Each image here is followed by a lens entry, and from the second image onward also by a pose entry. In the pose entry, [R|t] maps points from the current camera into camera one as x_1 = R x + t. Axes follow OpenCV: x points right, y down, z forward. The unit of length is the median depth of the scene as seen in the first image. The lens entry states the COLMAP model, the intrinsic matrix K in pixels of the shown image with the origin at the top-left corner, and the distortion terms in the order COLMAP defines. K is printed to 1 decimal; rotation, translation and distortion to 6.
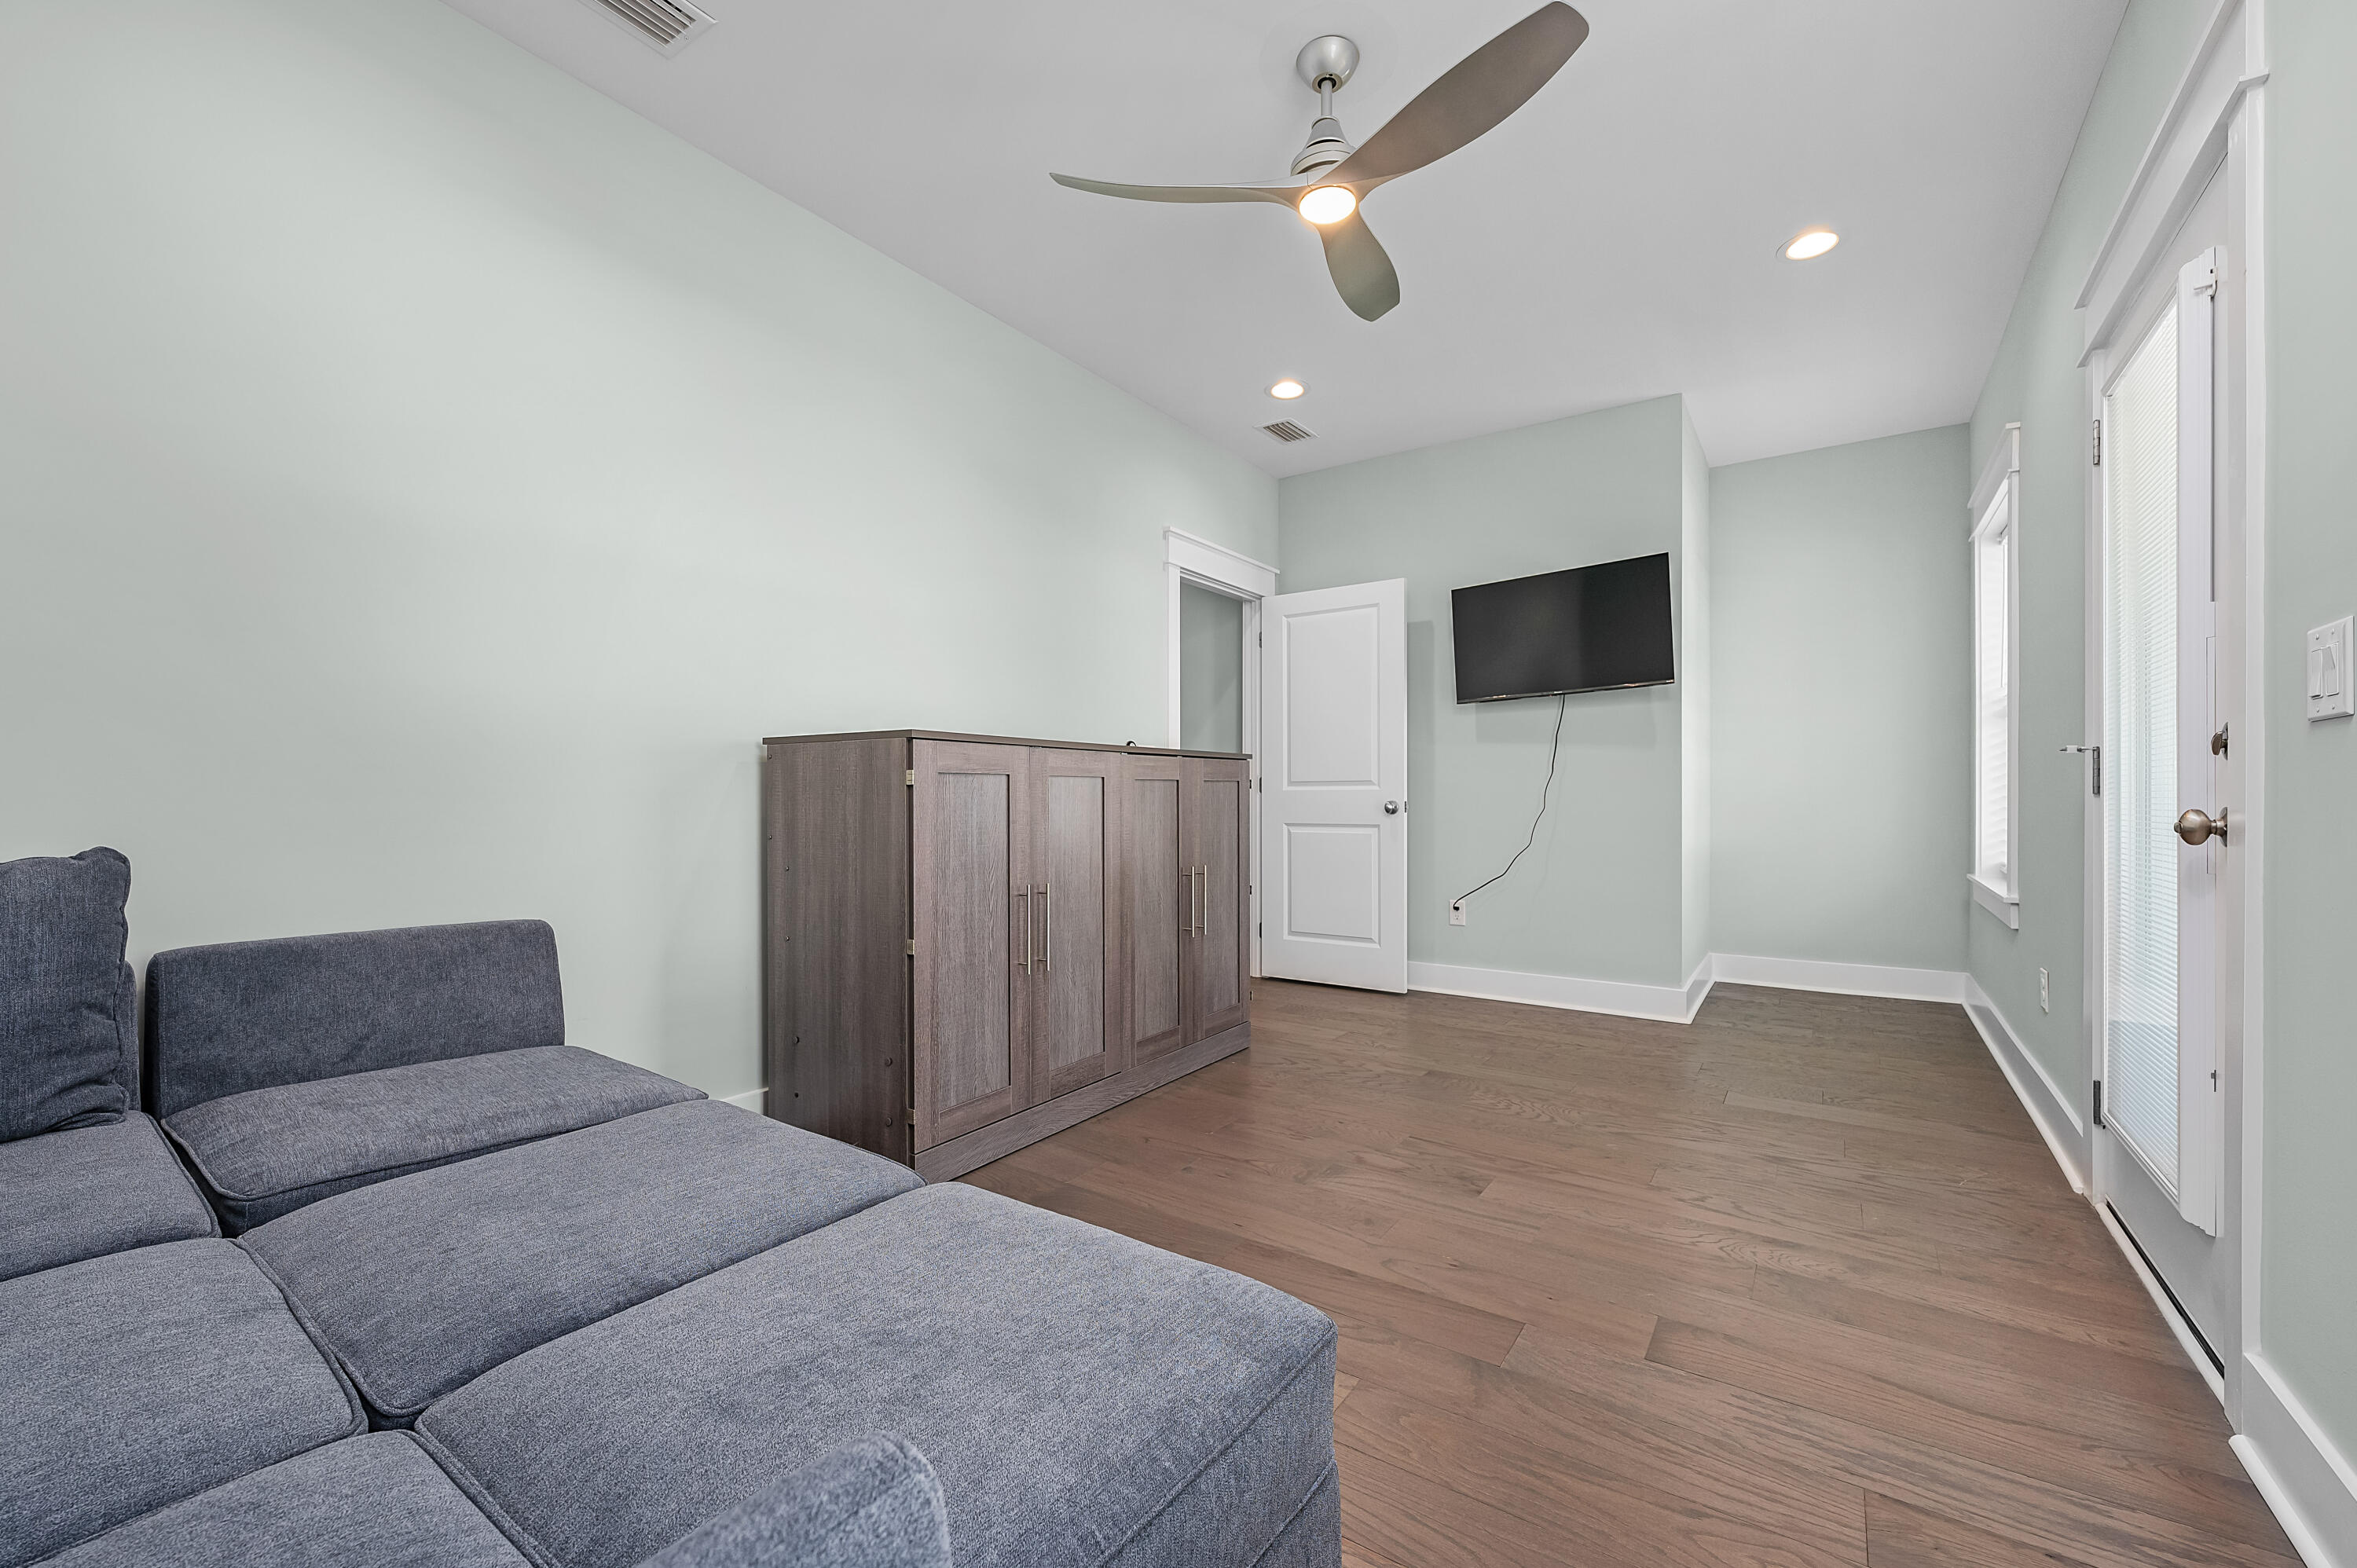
lens RADIAL K [[946.4, 0, 1187.4], [0, 946.4, 795.5], [0, 0, 1]] dist [-0.001007, -0.000010]
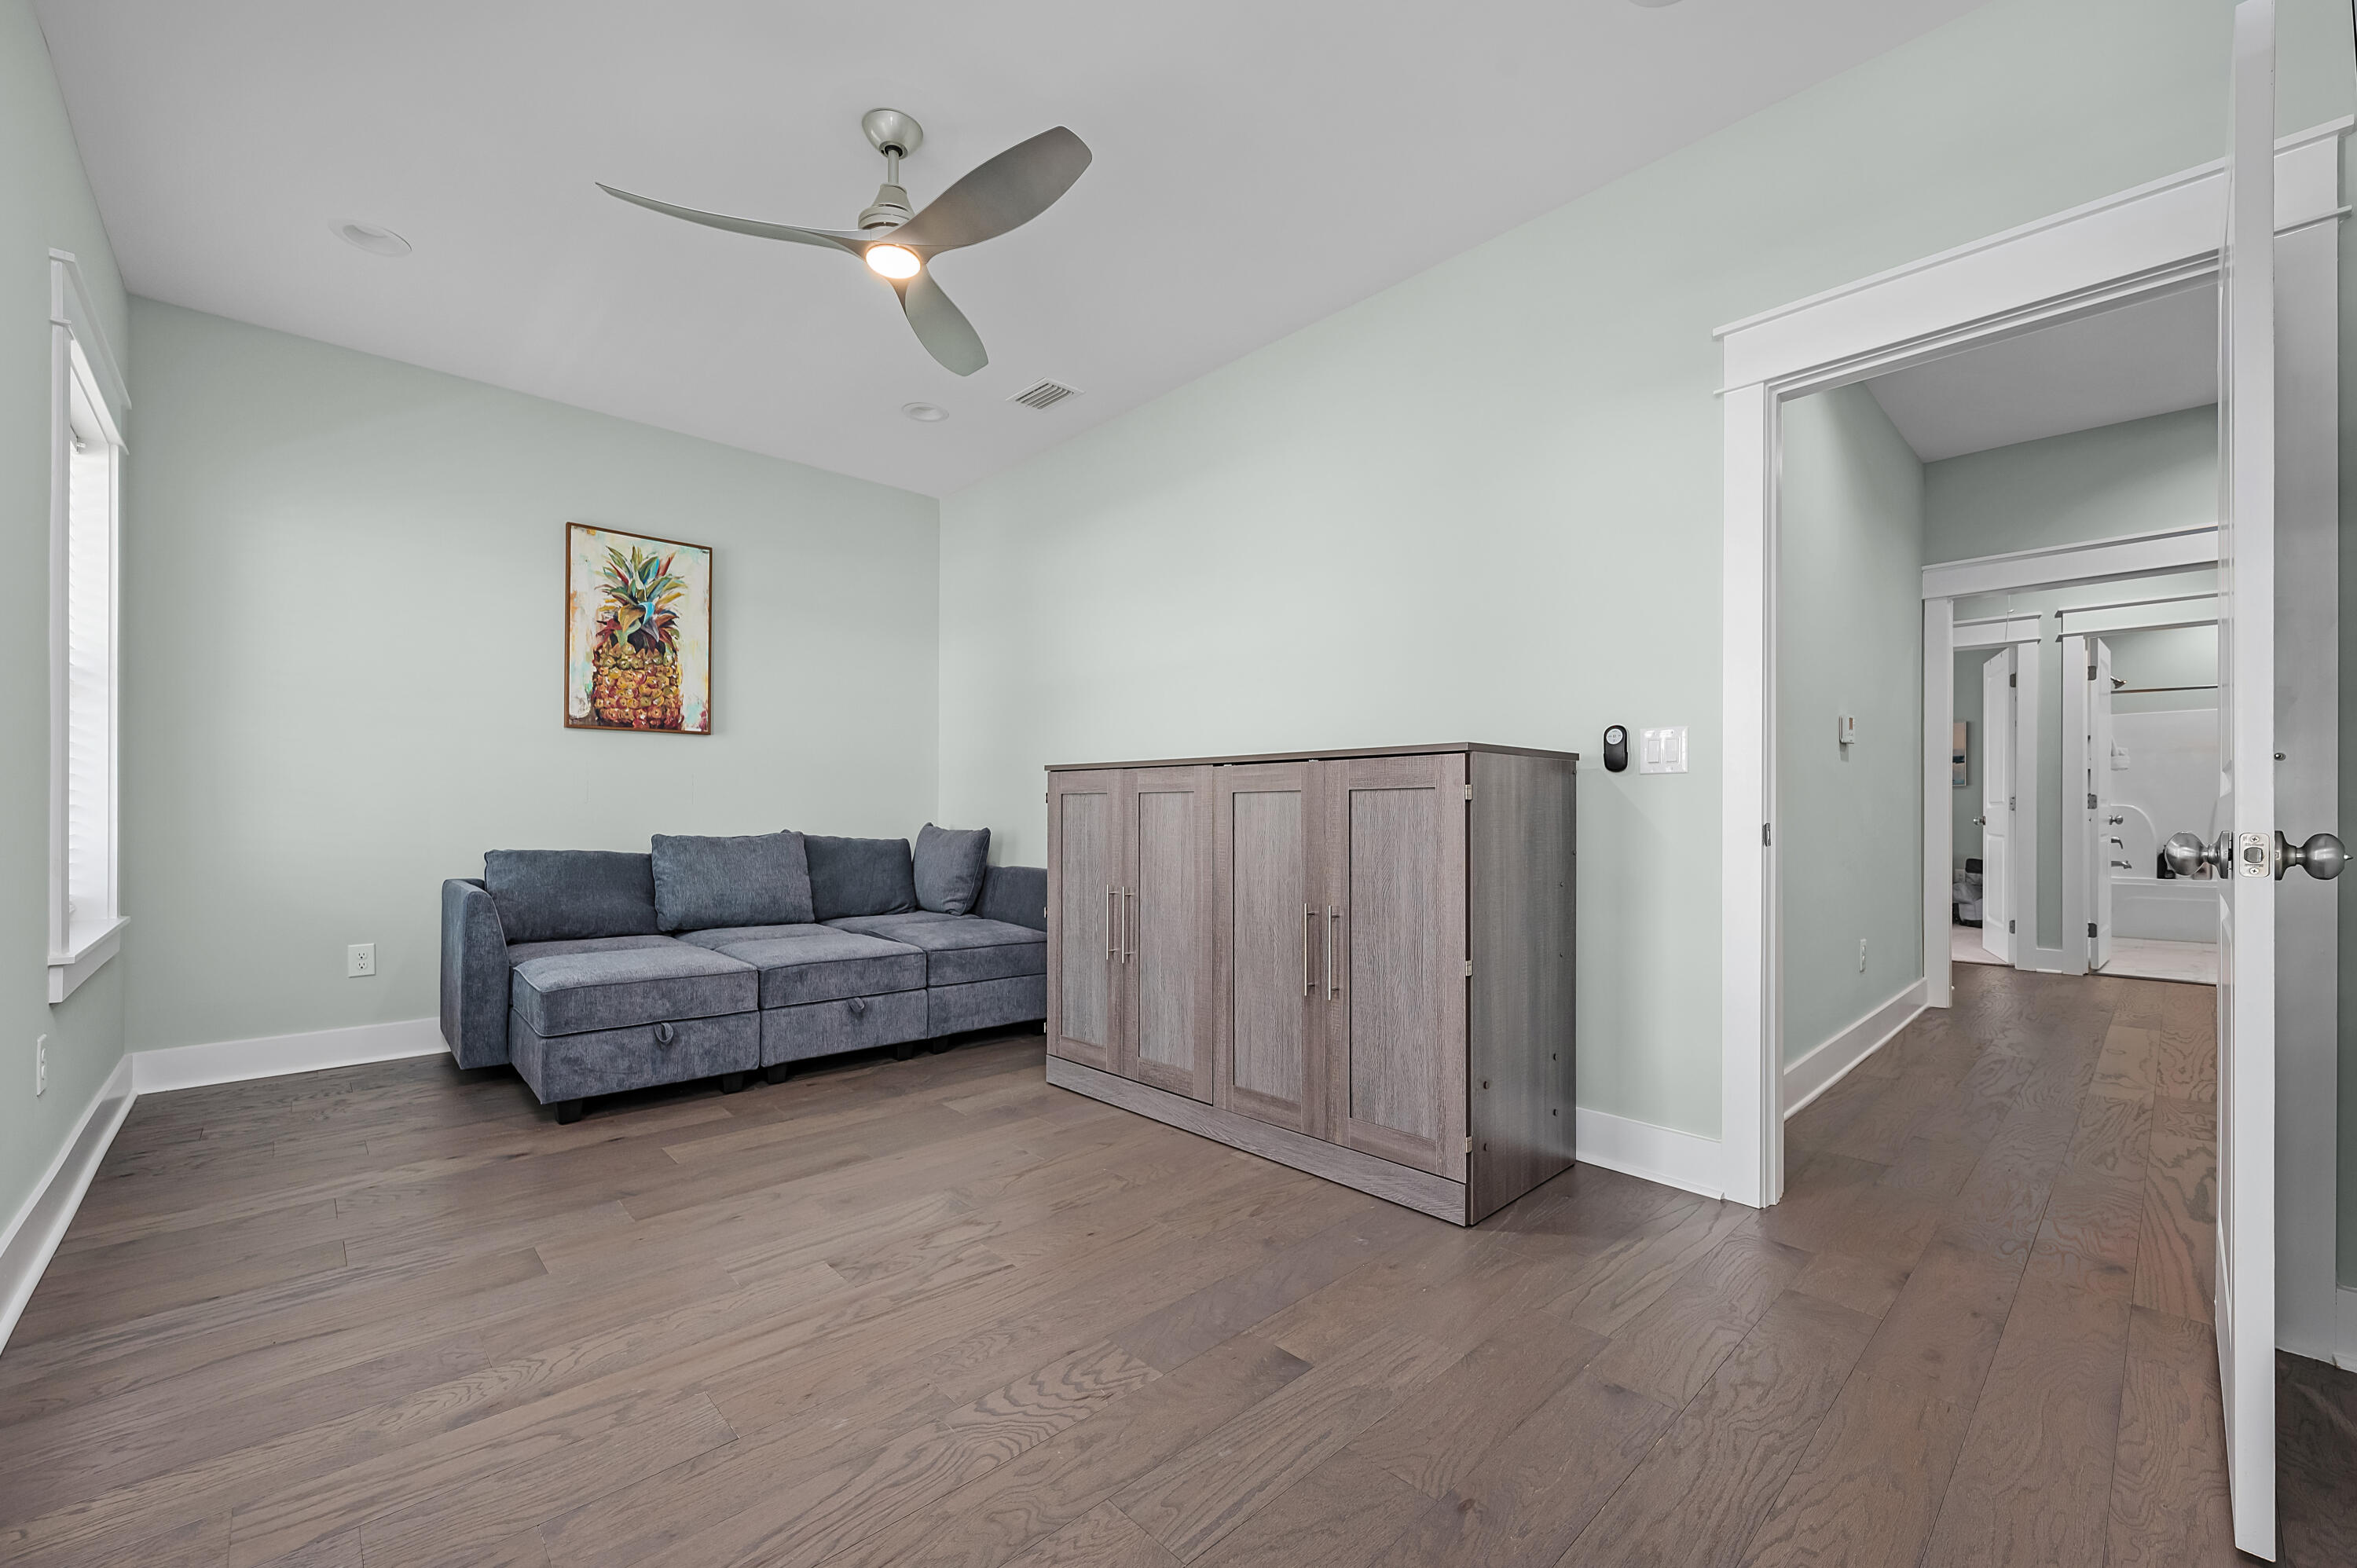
lens RADIAL K [[946.4, 0, 1185.2], [0, 946.4, 796.0], [0, 0, 1]] dist [-0.001007, -0.000010]
pose [[-0.211950, -0.017373, -0.977126, 0.964486], [-0.004775, 0.999848, -0.016741, 0.001424], [0.977269, 0.001117, -0.212001, 1.319825]]
